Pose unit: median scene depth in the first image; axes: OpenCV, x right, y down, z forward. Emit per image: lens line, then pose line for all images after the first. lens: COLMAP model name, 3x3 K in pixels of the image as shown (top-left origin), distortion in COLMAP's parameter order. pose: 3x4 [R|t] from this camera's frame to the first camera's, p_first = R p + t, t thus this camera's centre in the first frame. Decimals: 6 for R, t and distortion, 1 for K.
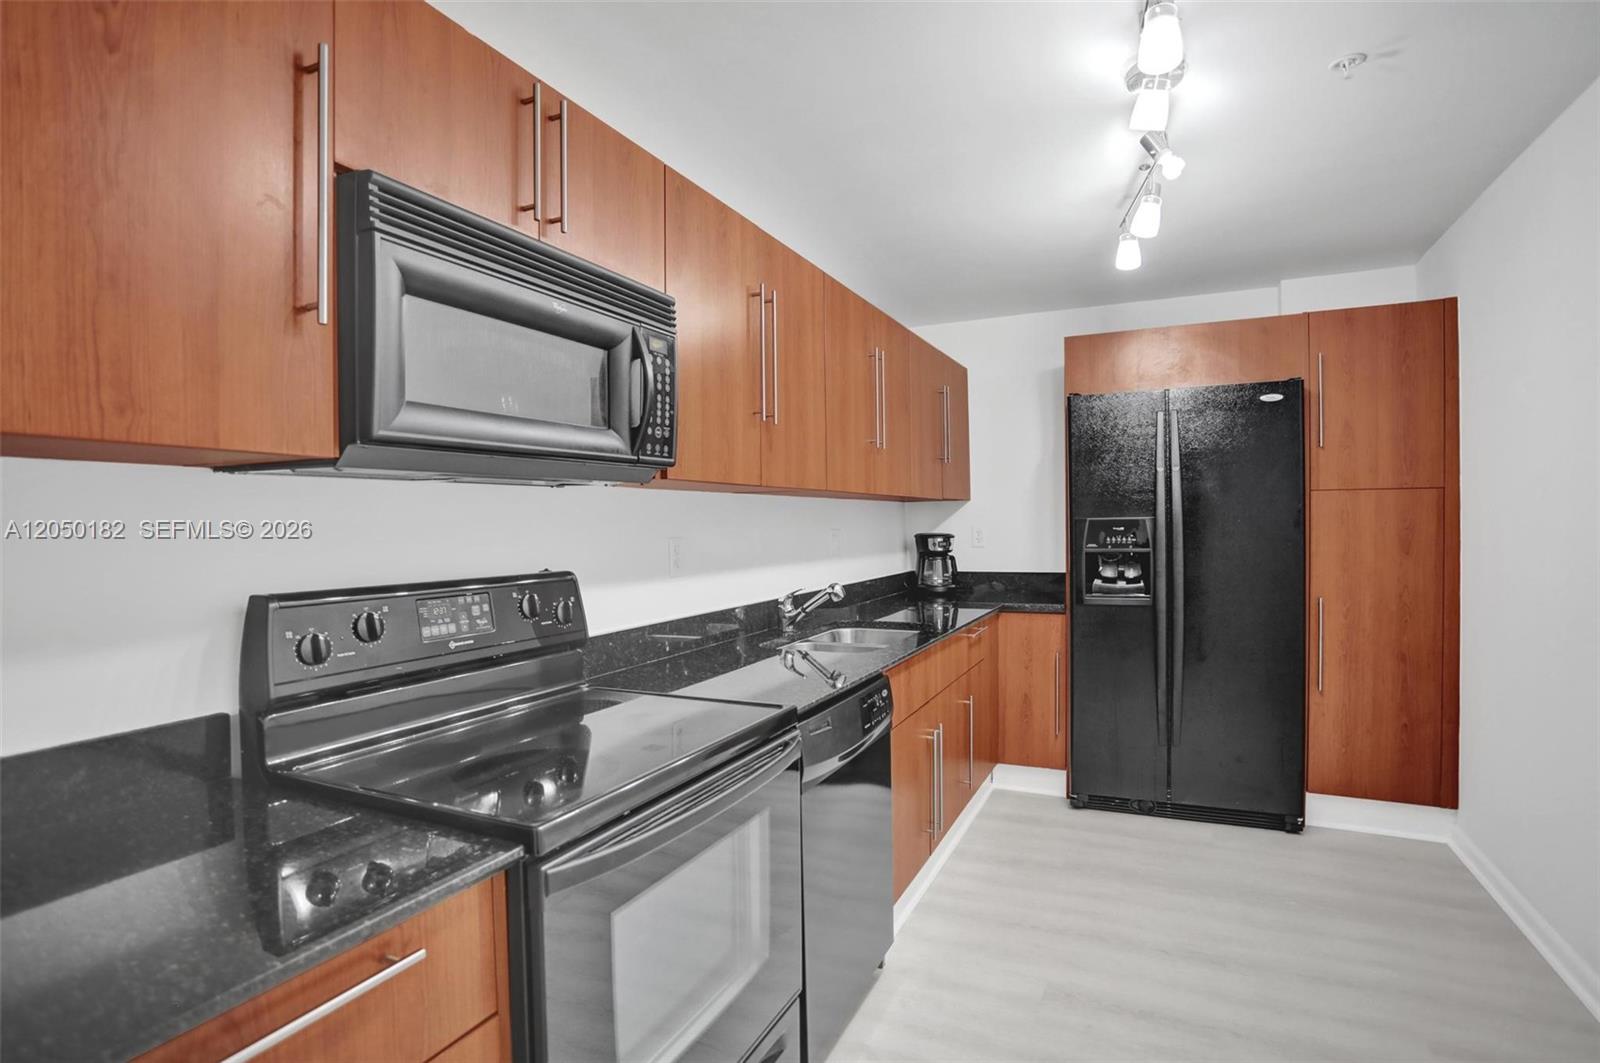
lens RADIAL K [[804.2, 0, 796.2], [0, 804.2, 533.7], [0, 0, 1]] dist [-0.083091, 0.046871]
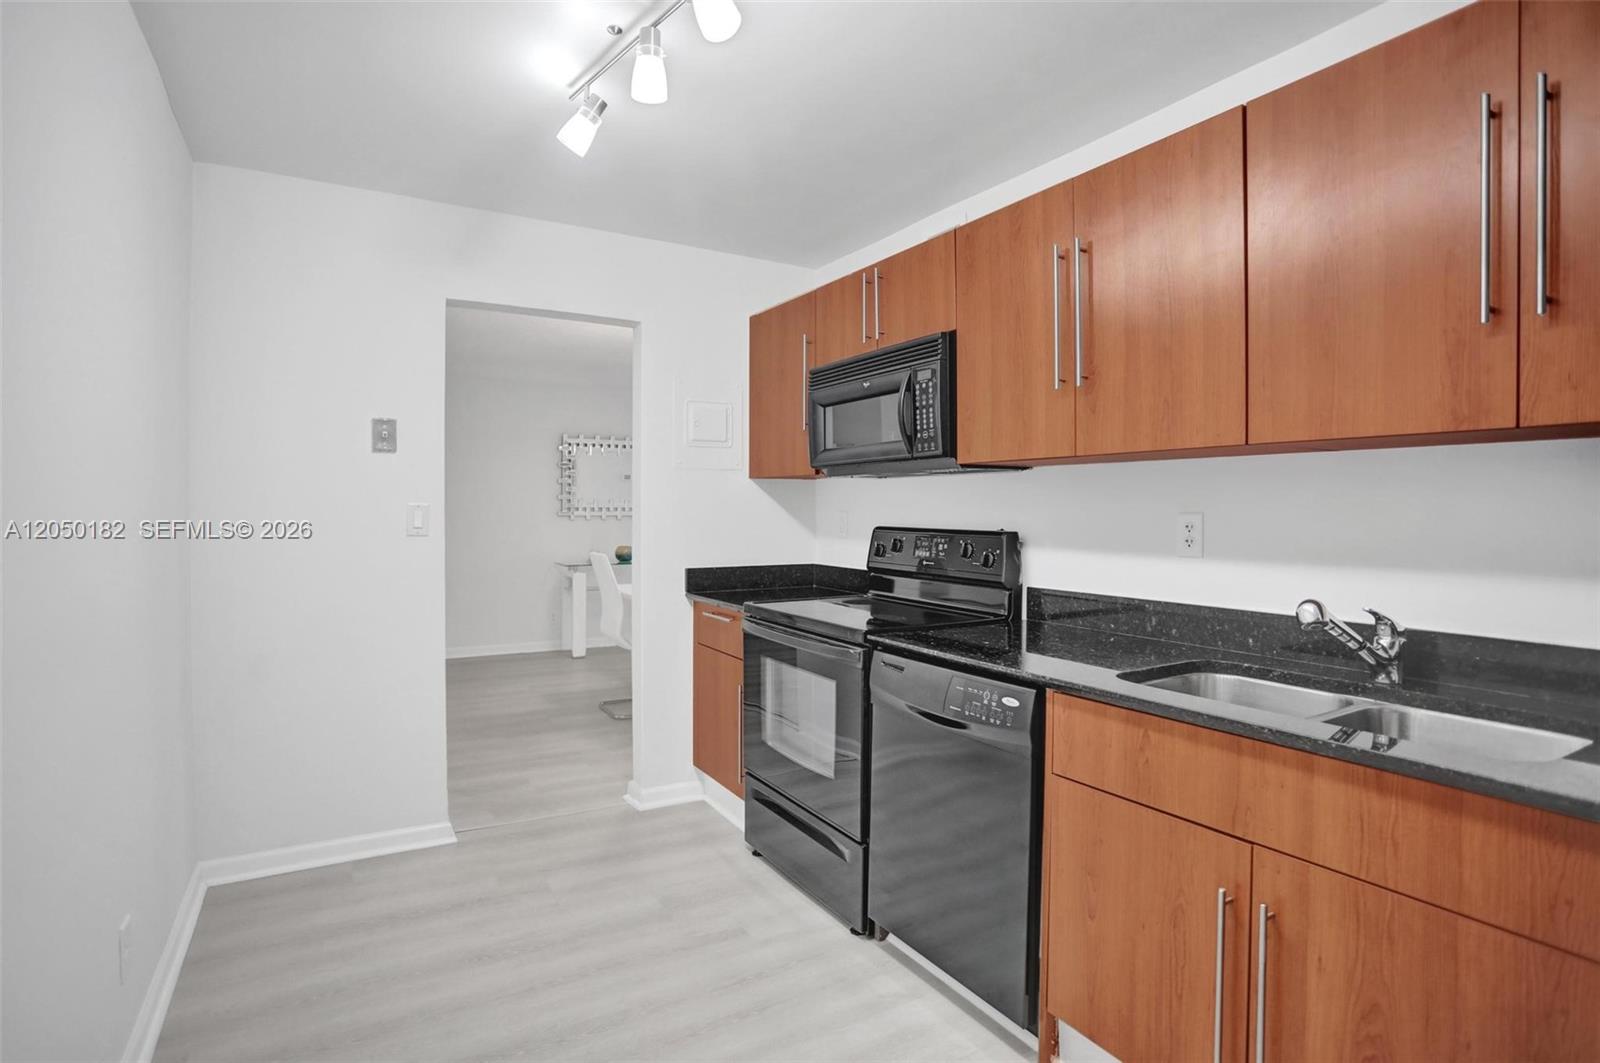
lens RADIAL K [[807.1, 0, 802.9], [0, 807.1, 513.1], [0, 0, 1]] dist [-0.071764, 0.035474]
pose [[-0.552595, 0.019979, -0.833210, 0.756753], [-0.005467, 0.999604, 0.027594, -0.015407], [0.833432, 0.019803, -0.552267, 1.052255]]
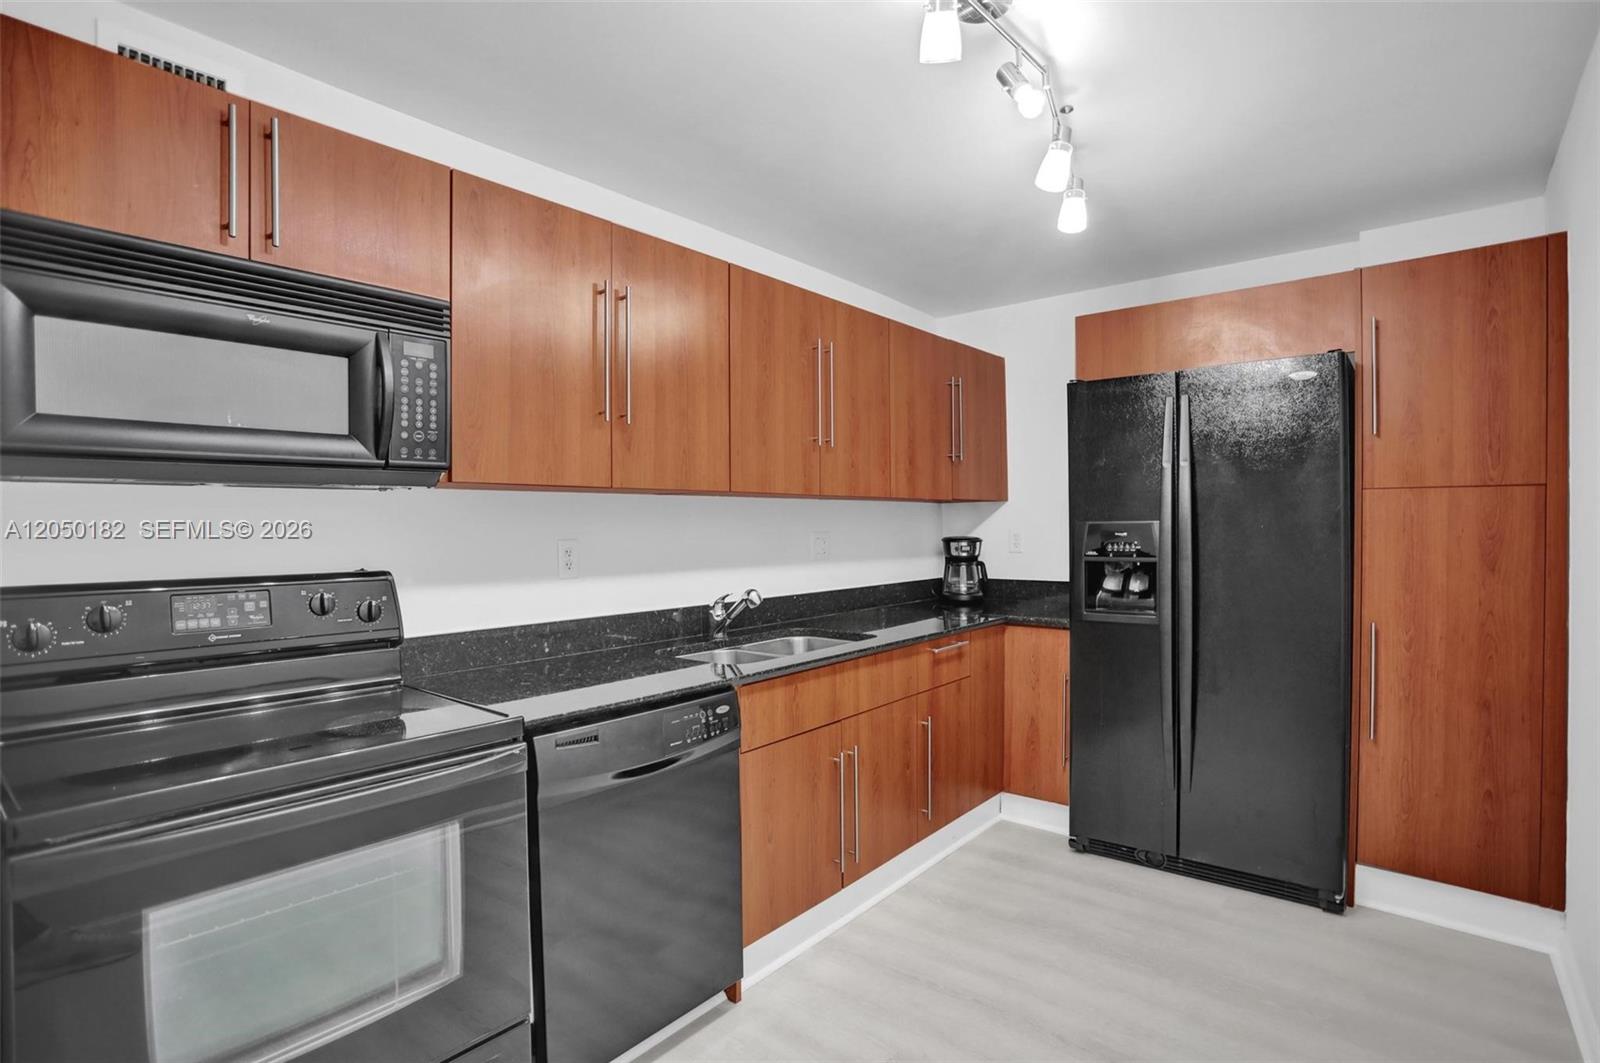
lens RADIAL K [[794.2, 0, 794.7], [0, 794.2, 533.3], [0, 0, 1]] dist [-0.073966, 0.032532]
pose [[0.968460, 0.009424, -0.248992, 0.345605], [-0.009473, 0.999955, 0.000999, -0.006146], [0.248990, 0.001392, 0.968505, 0.106882]]
